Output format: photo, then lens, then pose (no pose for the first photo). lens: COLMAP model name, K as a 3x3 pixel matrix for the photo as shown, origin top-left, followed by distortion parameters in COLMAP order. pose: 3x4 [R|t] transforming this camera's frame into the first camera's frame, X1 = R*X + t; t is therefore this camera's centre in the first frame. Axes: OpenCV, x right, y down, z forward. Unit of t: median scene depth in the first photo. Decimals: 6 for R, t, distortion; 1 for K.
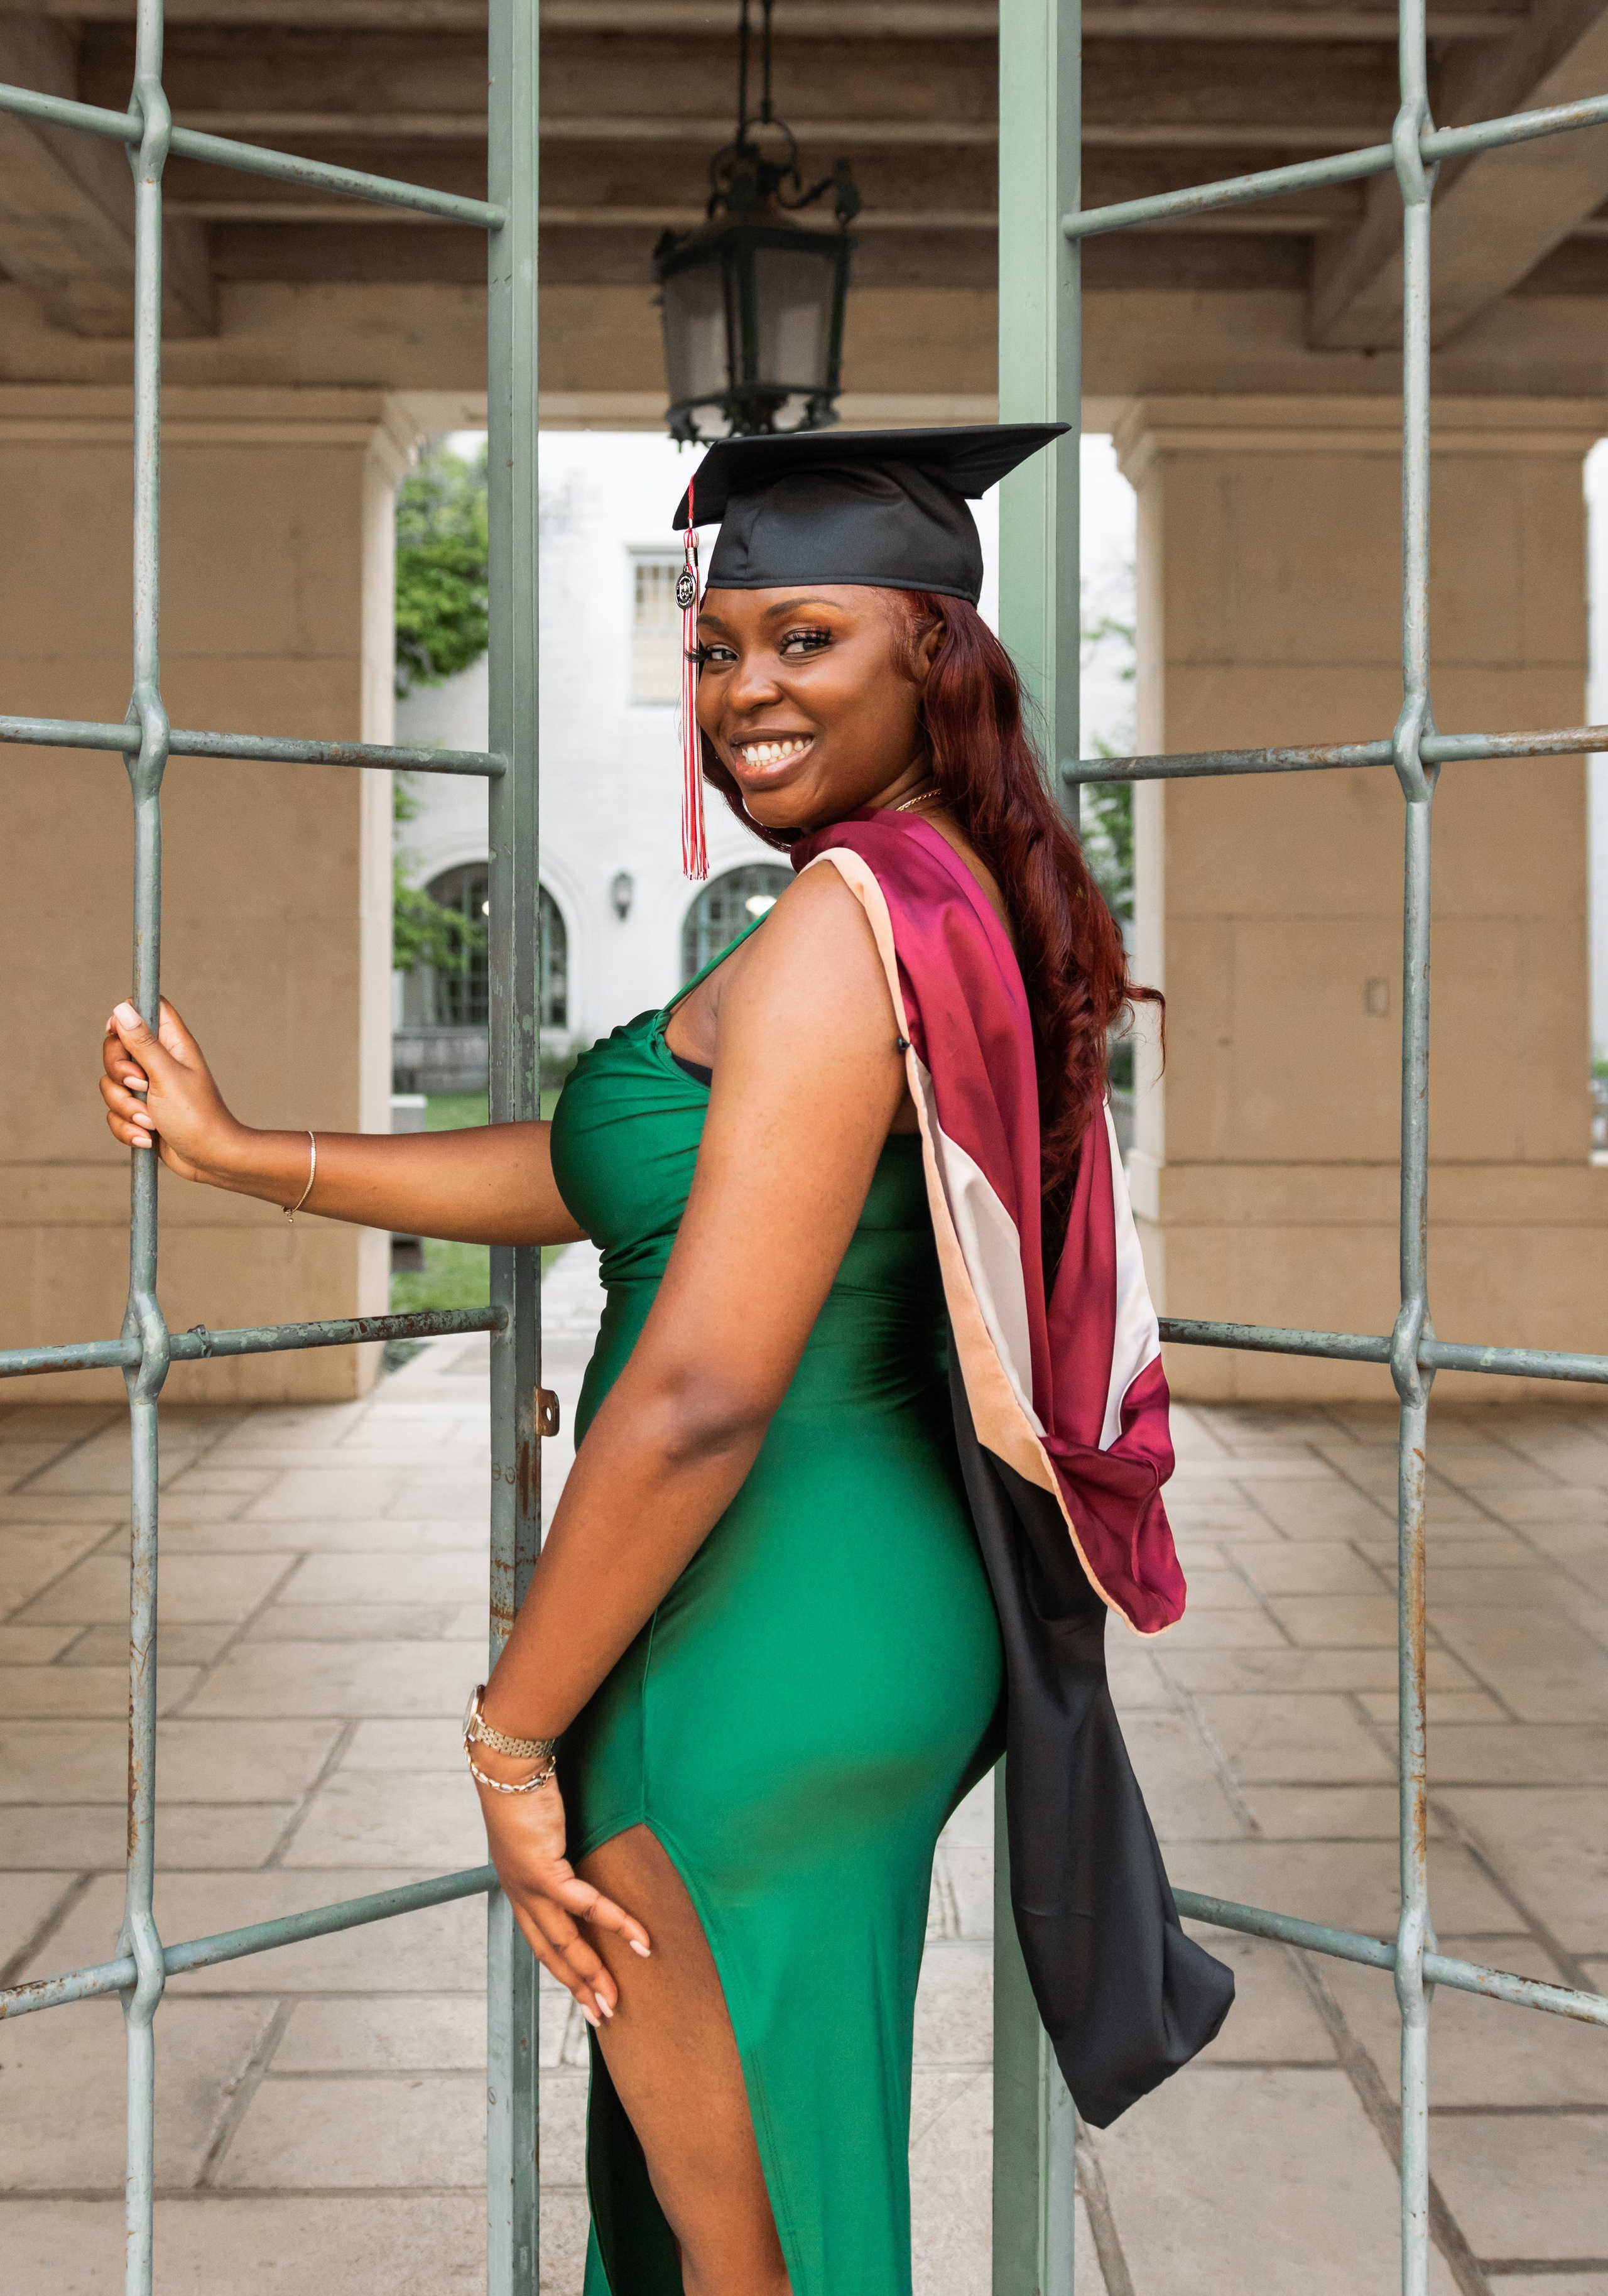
lens RADIAL K [[4916.2, 0, 953.1], [0, 4916.2, 894.9], [0, 0, 1]] dist [-0.009999, 0.012513]
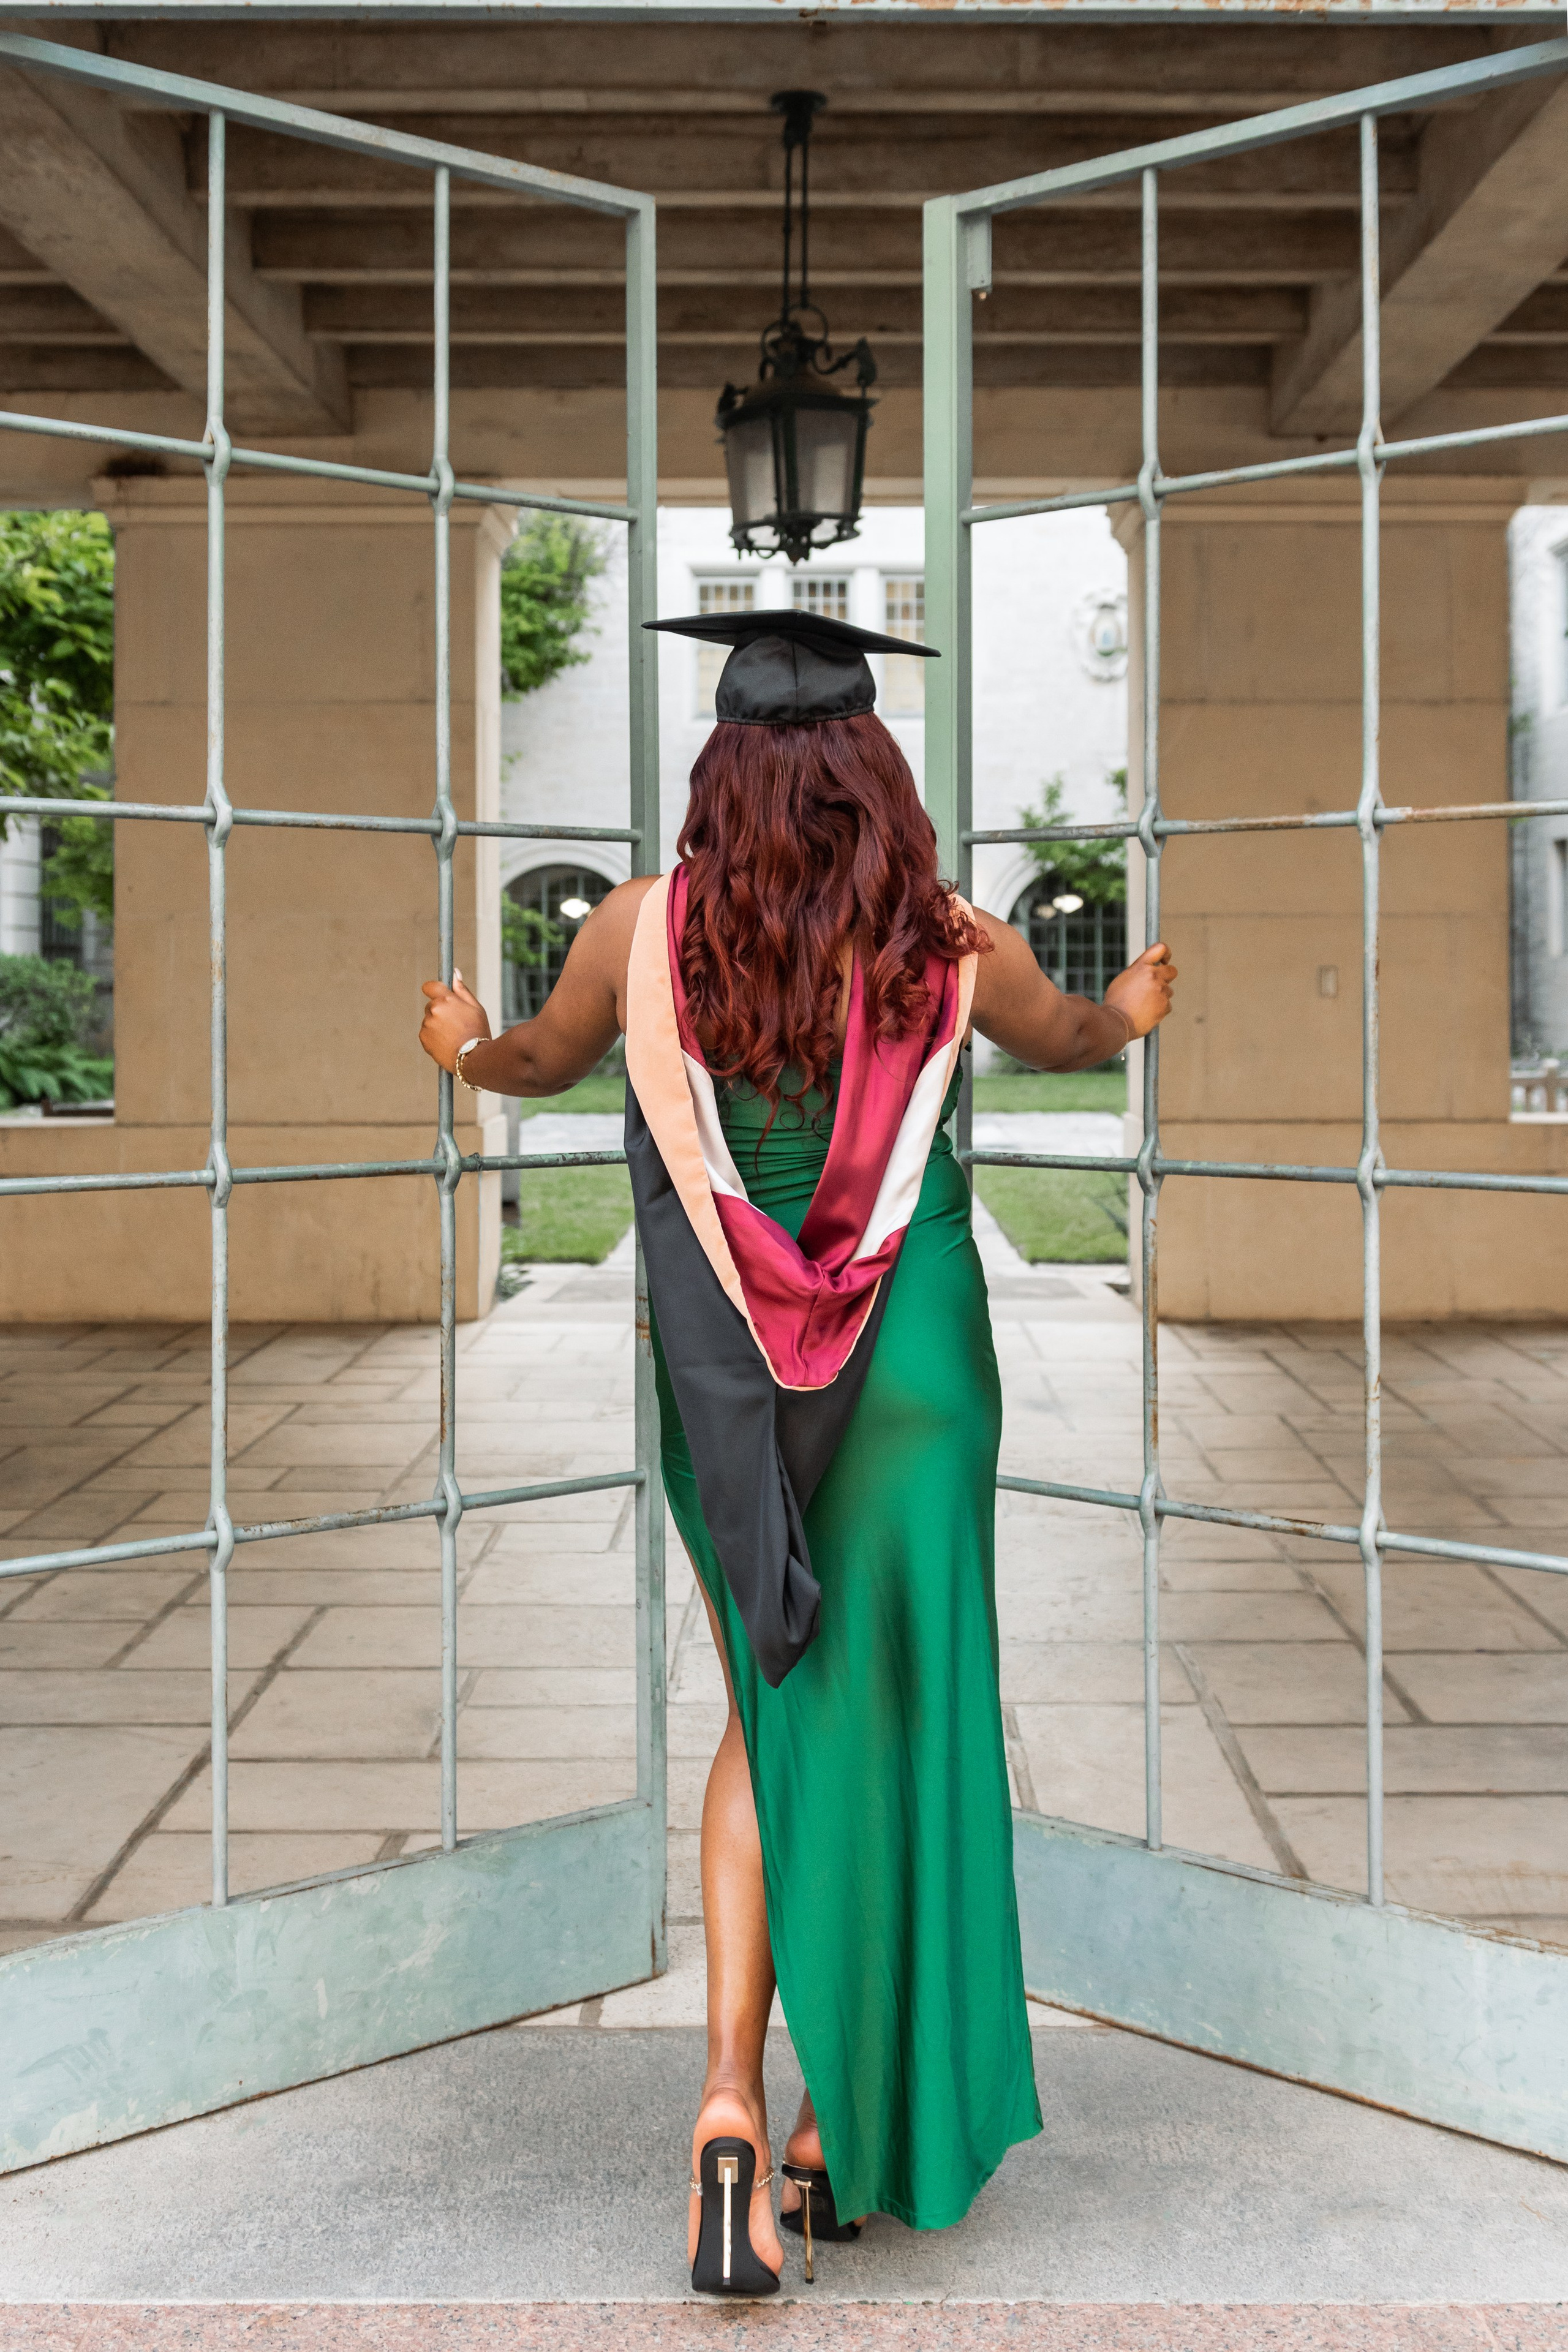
lens RADIAL K [[5480.9, 0, 891.2], [0, 5480.9, 1029.4], [0, 0, 1]] dist [0.022412, -0.630957]
pose [[0.999573, -0.004549, -0.028850, 0.021564], [0.005306, 0.999642, 0.026212, -0.003518], [0.028721, -0.026354, 0.999240, -0.378000]]
